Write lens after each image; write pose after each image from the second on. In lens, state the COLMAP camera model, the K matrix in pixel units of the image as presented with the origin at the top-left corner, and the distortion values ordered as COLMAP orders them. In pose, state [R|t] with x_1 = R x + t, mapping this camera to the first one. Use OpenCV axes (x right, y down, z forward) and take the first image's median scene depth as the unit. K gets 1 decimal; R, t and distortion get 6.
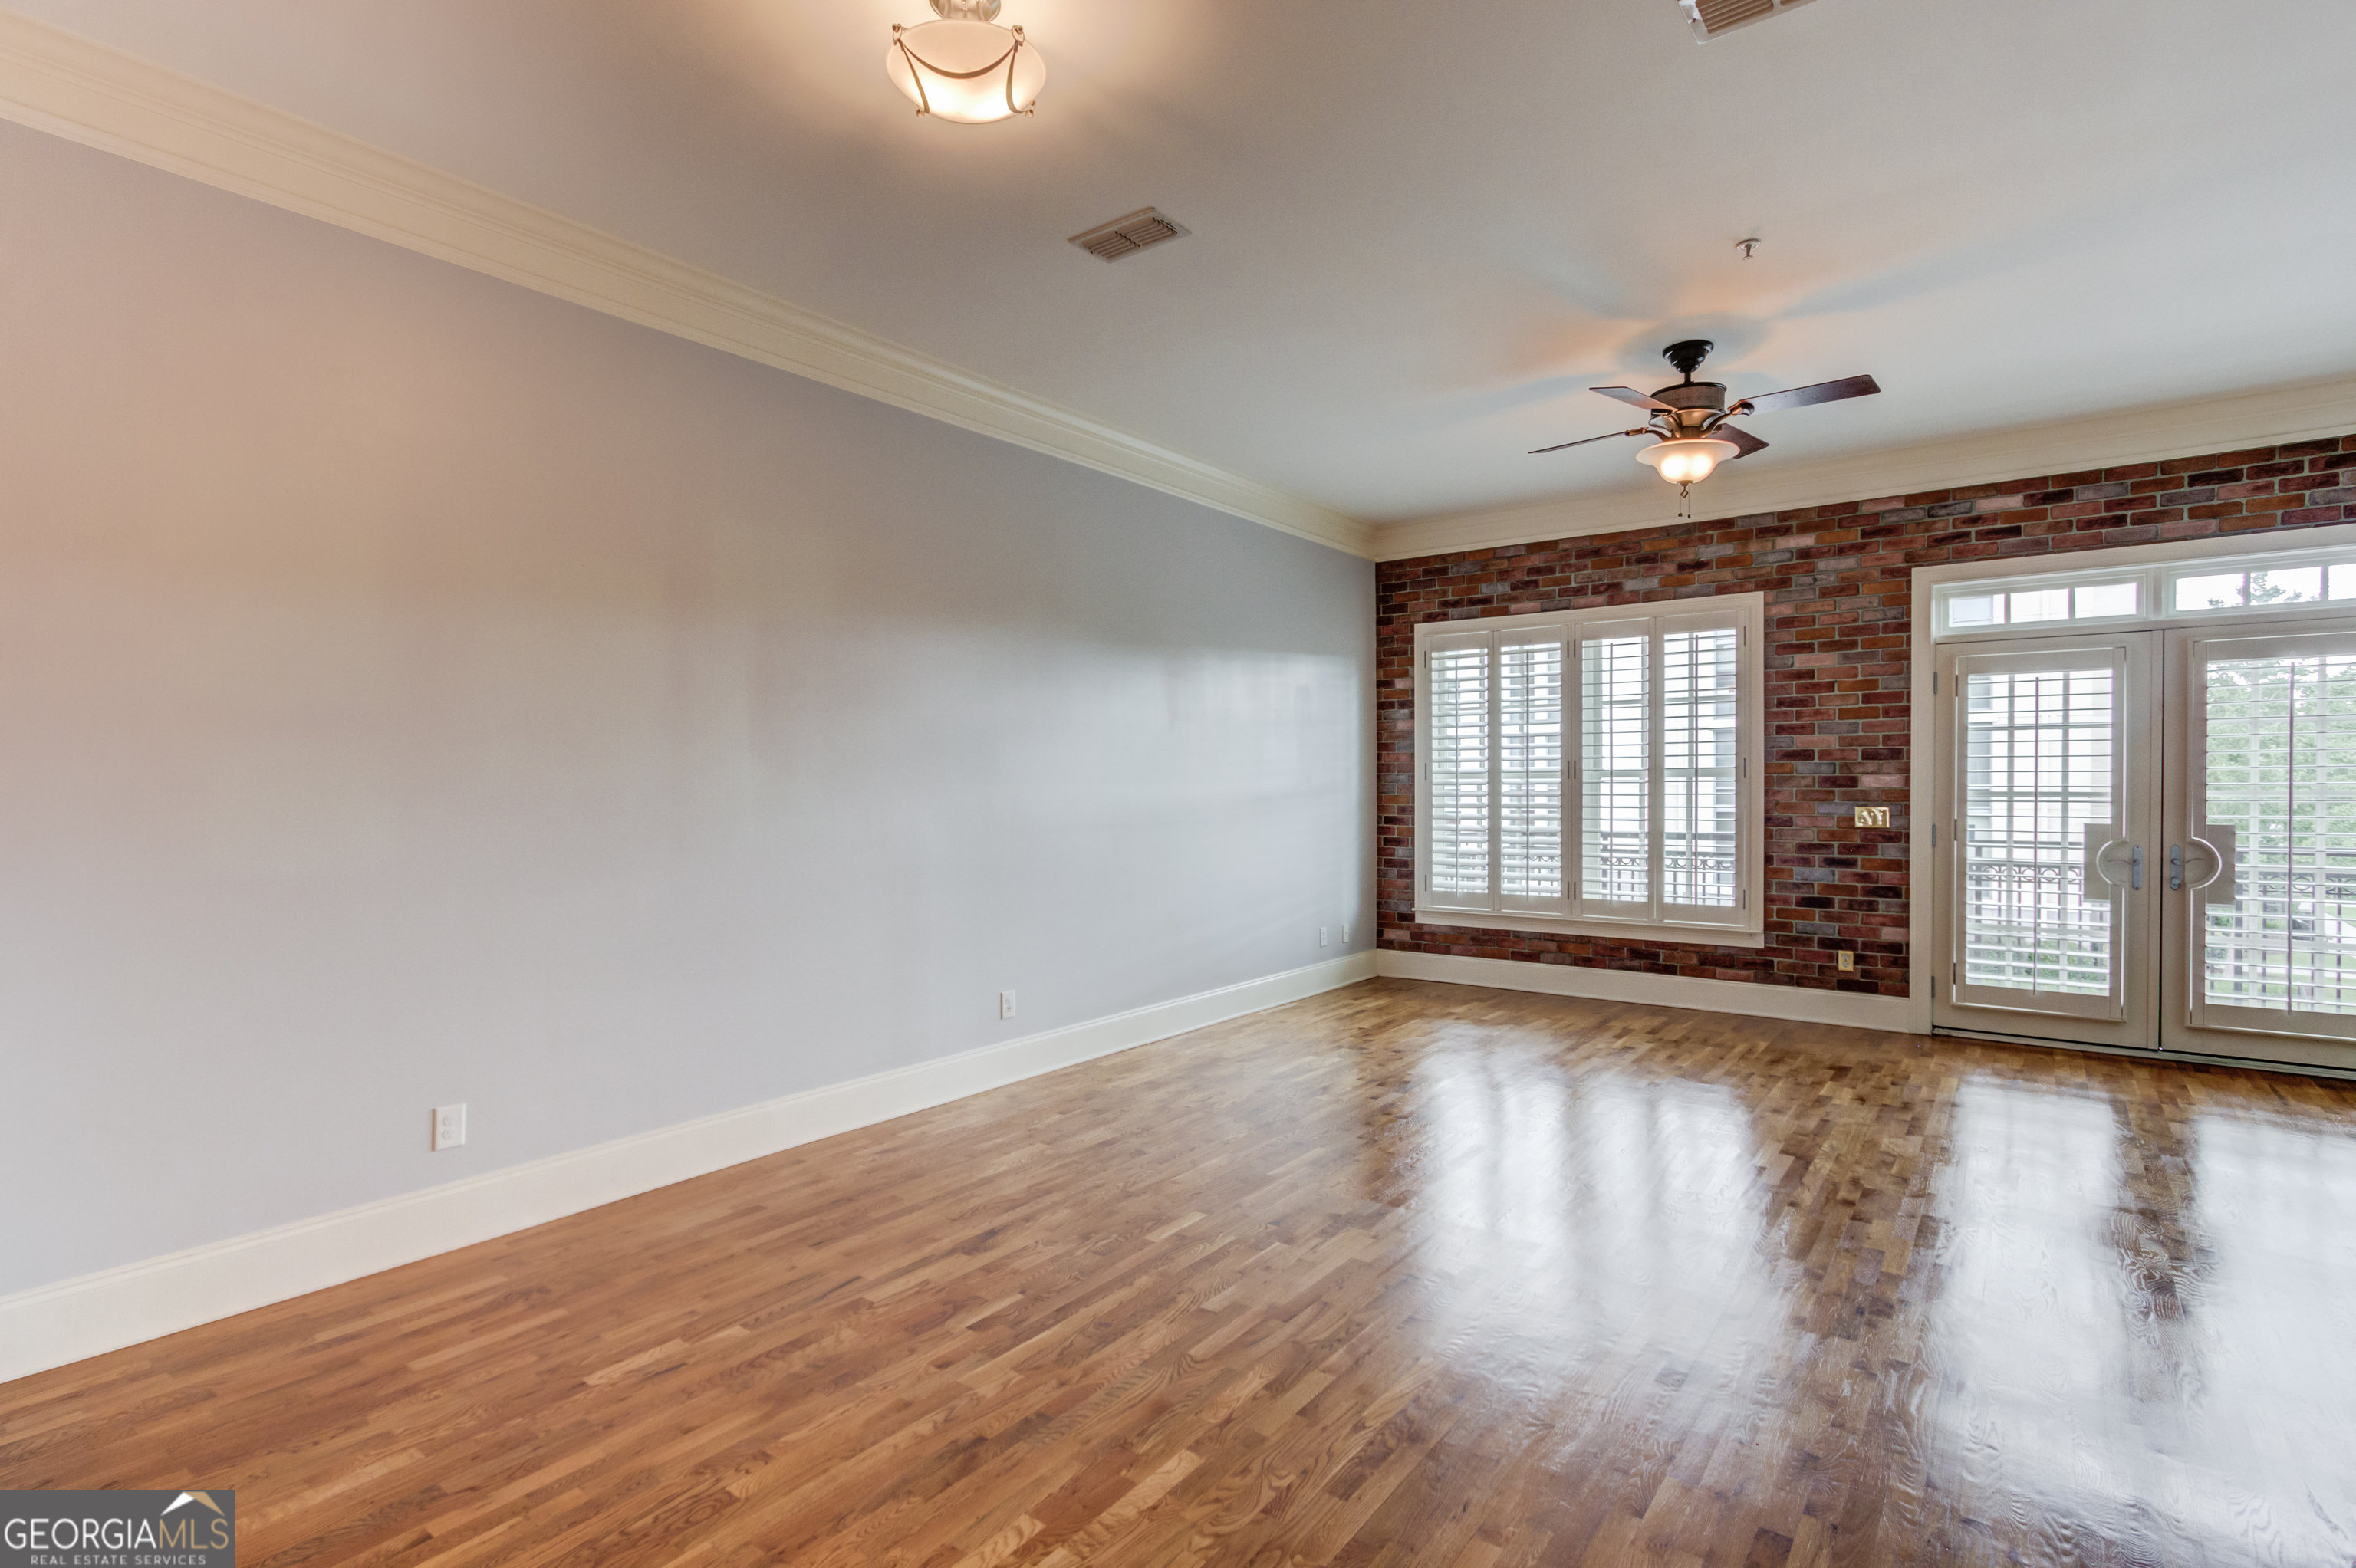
lens RADIAL K [[1129.7, 0, 1160.4], [0, 1129.7, 799.1], [0, 0, 1]] dist [-0.011793, 0.005175]
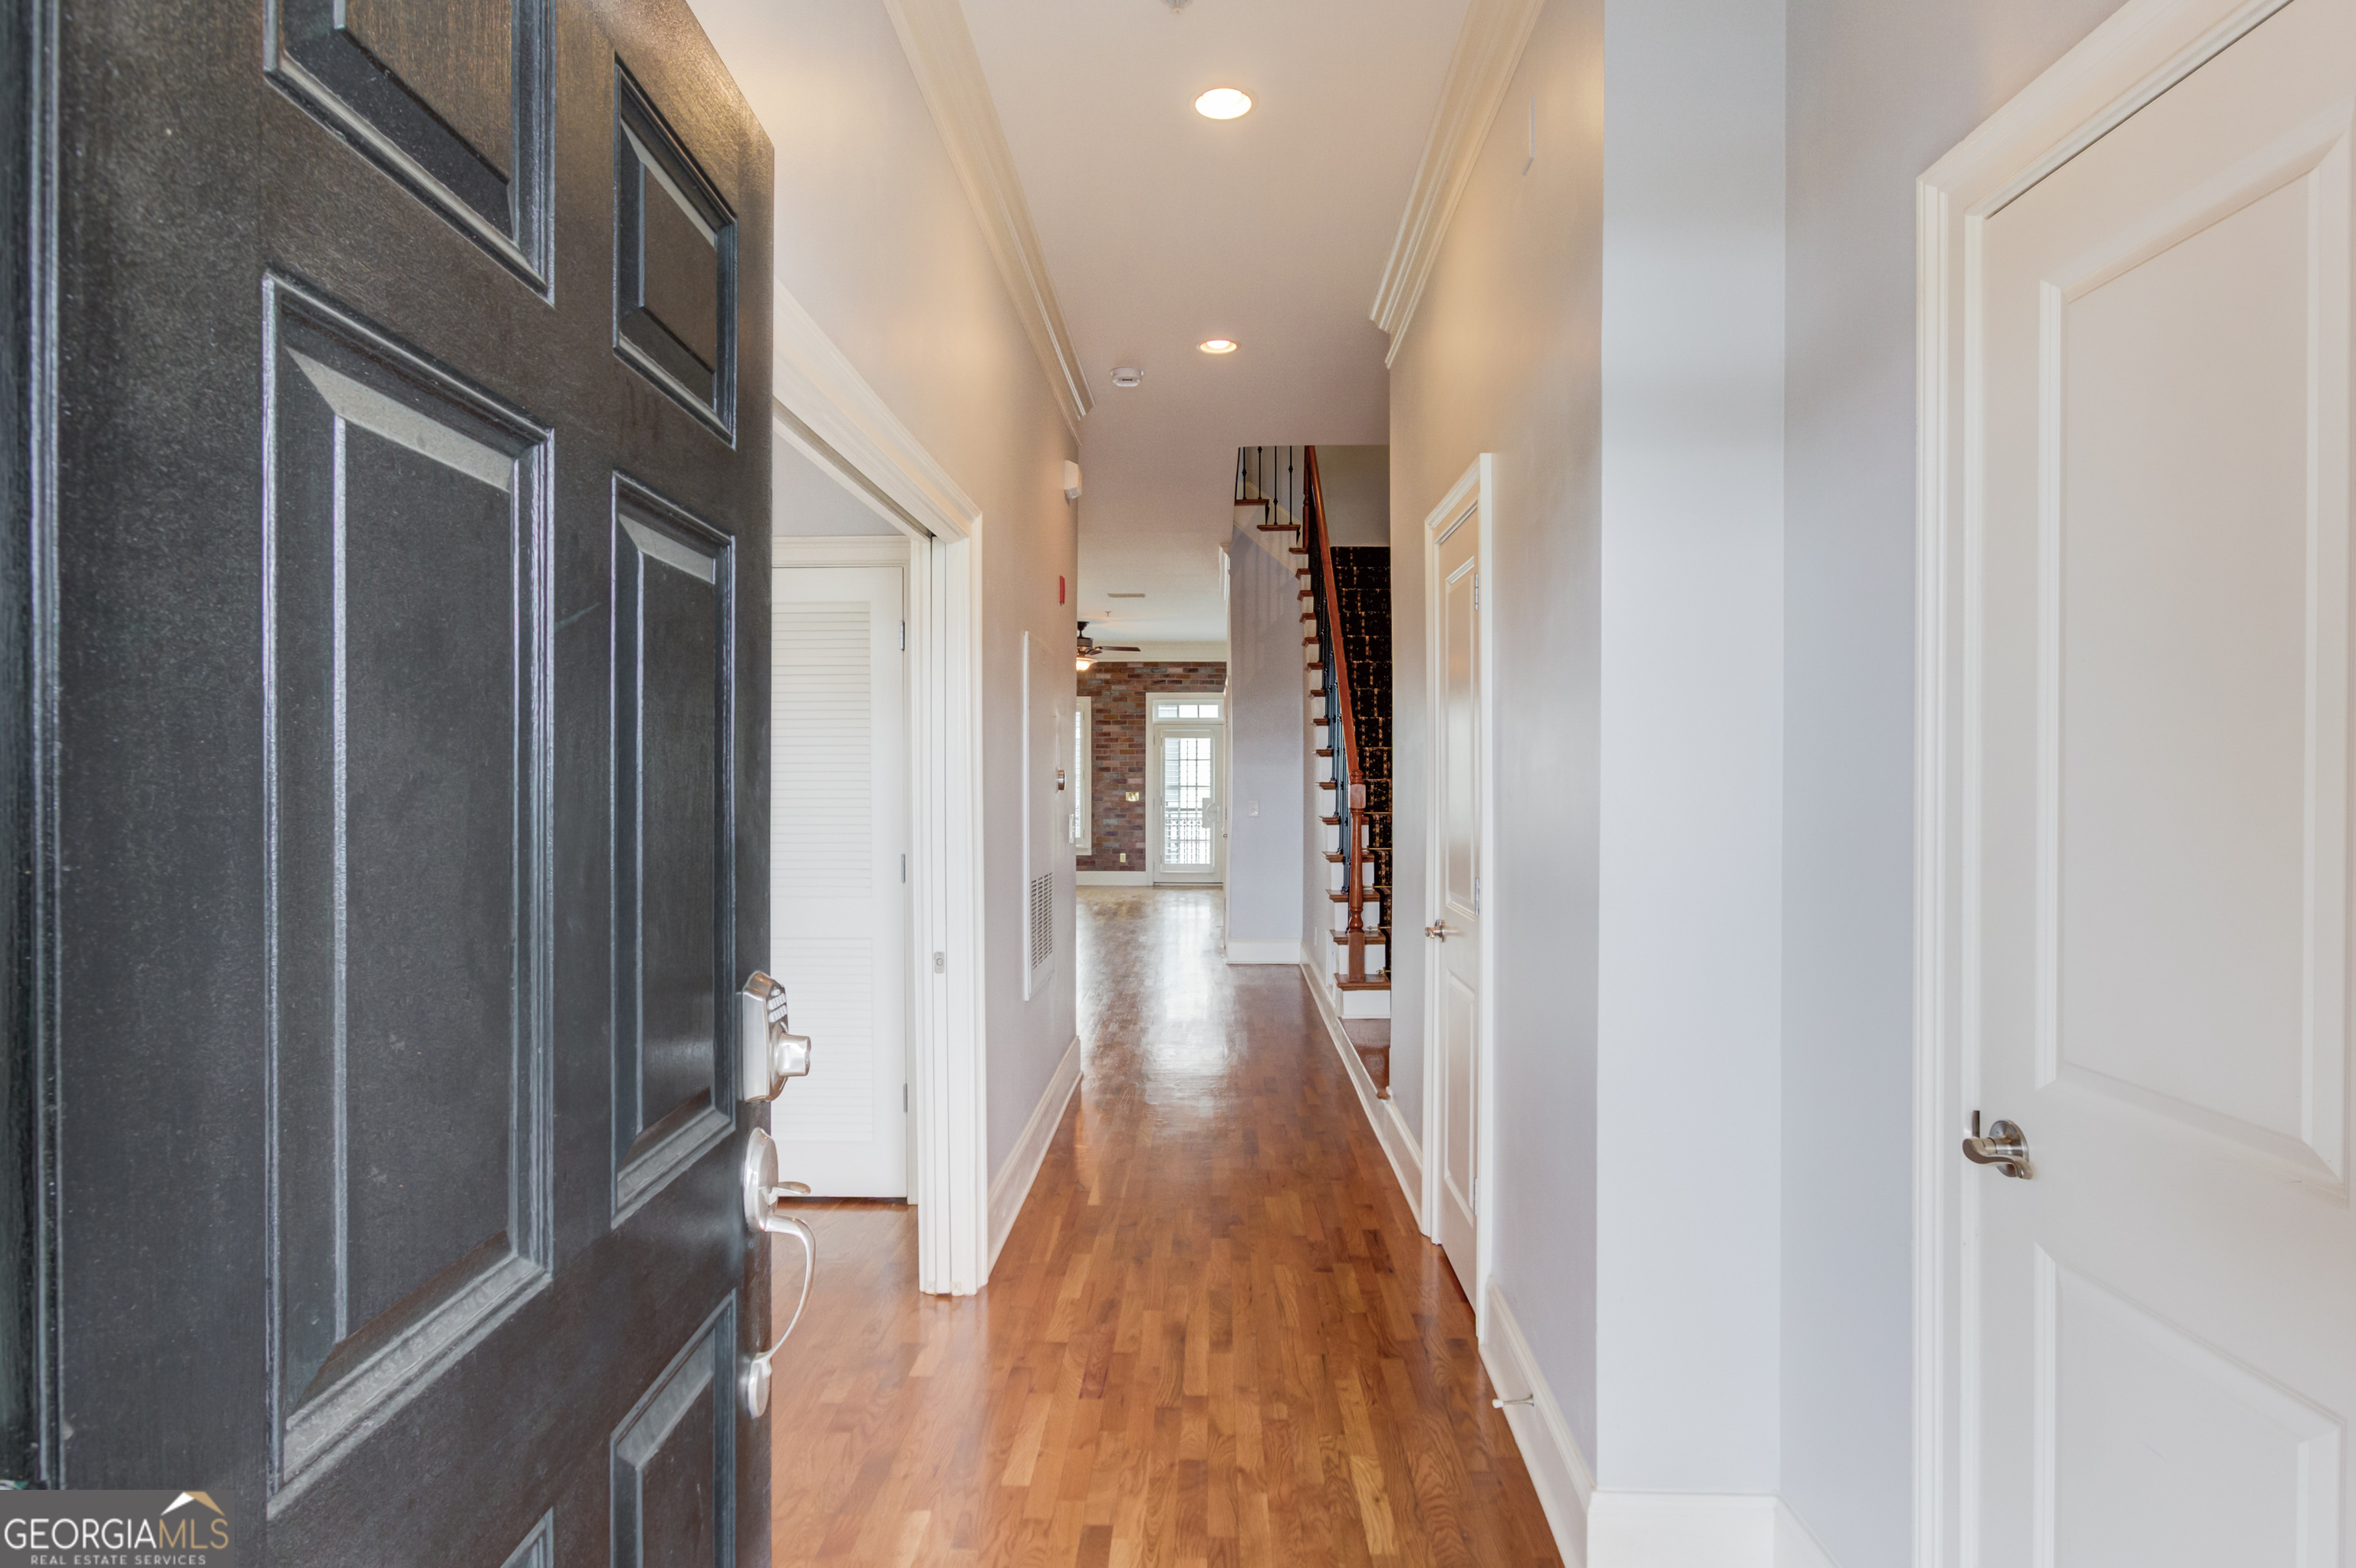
lens RADIAL K [[1289.8, 0, 1170.1], [0, 1289.8, 776.3], [0, 0, 1]] dist [-0.001246, -0.000006]
pose [[0.809372, 0.002776, 0.587289, -0.886625], [0.004611, 0.999928, -0.011081, 0.004833], [-0.587278, 0.011676, 0.809301, -1.229635]]
